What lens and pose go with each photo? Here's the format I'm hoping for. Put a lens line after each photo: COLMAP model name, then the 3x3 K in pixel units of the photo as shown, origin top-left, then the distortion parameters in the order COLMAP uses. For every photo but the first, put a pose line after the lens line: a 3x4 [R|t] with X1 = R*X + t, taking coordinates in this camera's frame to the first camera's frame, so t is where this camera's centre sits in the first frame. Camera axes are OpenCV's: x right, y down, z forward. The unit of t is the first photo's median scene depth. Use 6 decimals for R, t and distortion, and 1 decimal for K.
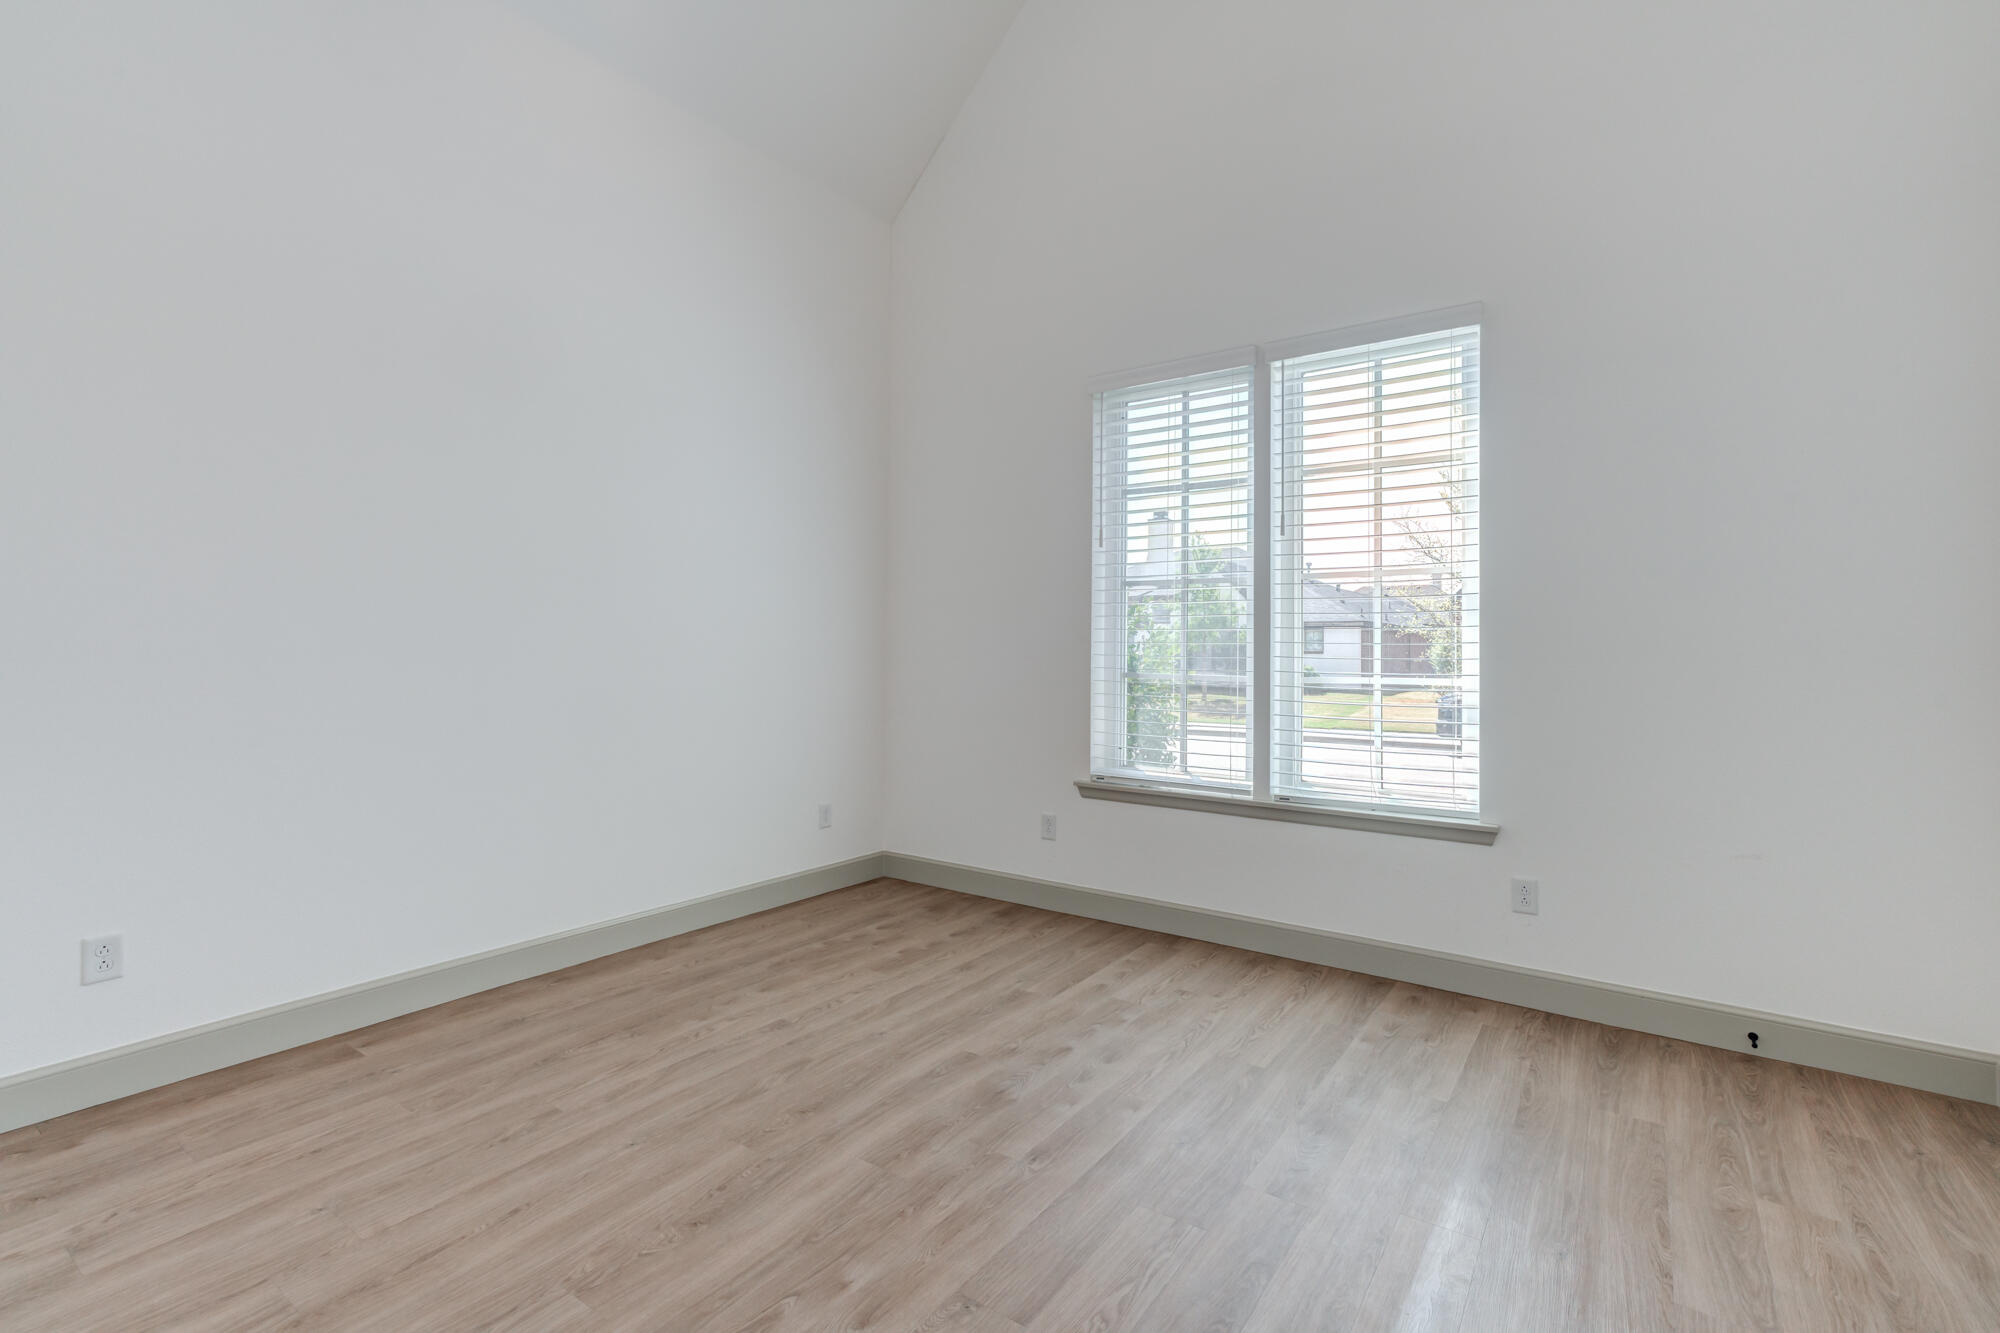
lens RADIAL K [[922.2, 0, 987.3], [0, 922.2, 653.0], [0, 0, 1]] dist [-0.027902, 0.014188]
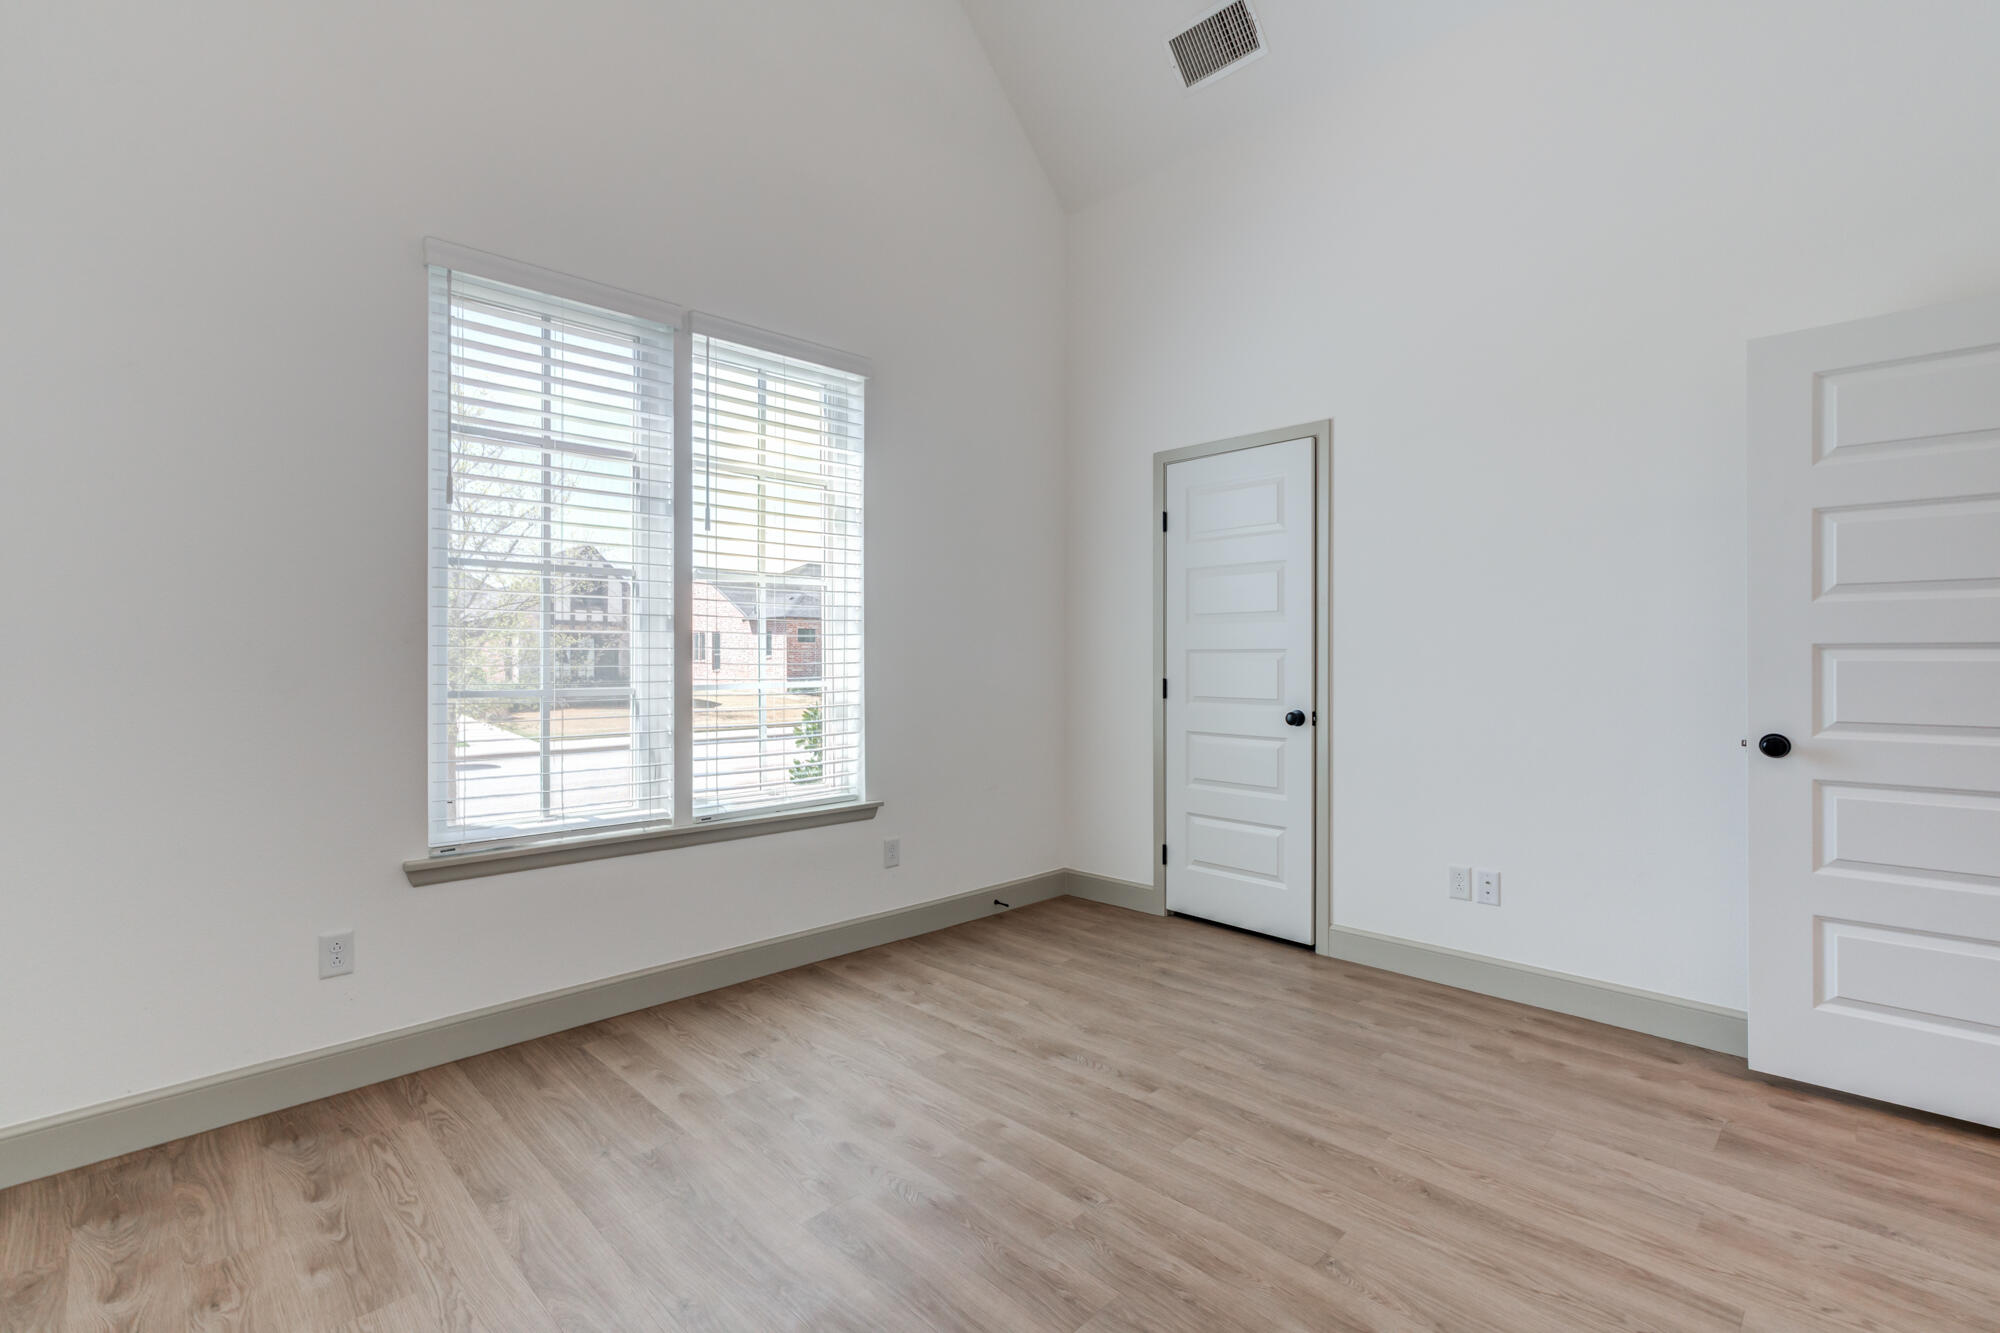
lens RADIAL K [[922.2, 0, 999.3], [0, 922.2, 676.8], [0, 0, 1]] dist [-0.027902, 0.014188]
pose [[0.145531, -0.027991, 0.988958, -0.556146], [0.007138, 0.999603, 0.027242, -0.005443], [-0.989328, 0.003095, 0.145673, 0.603965]]
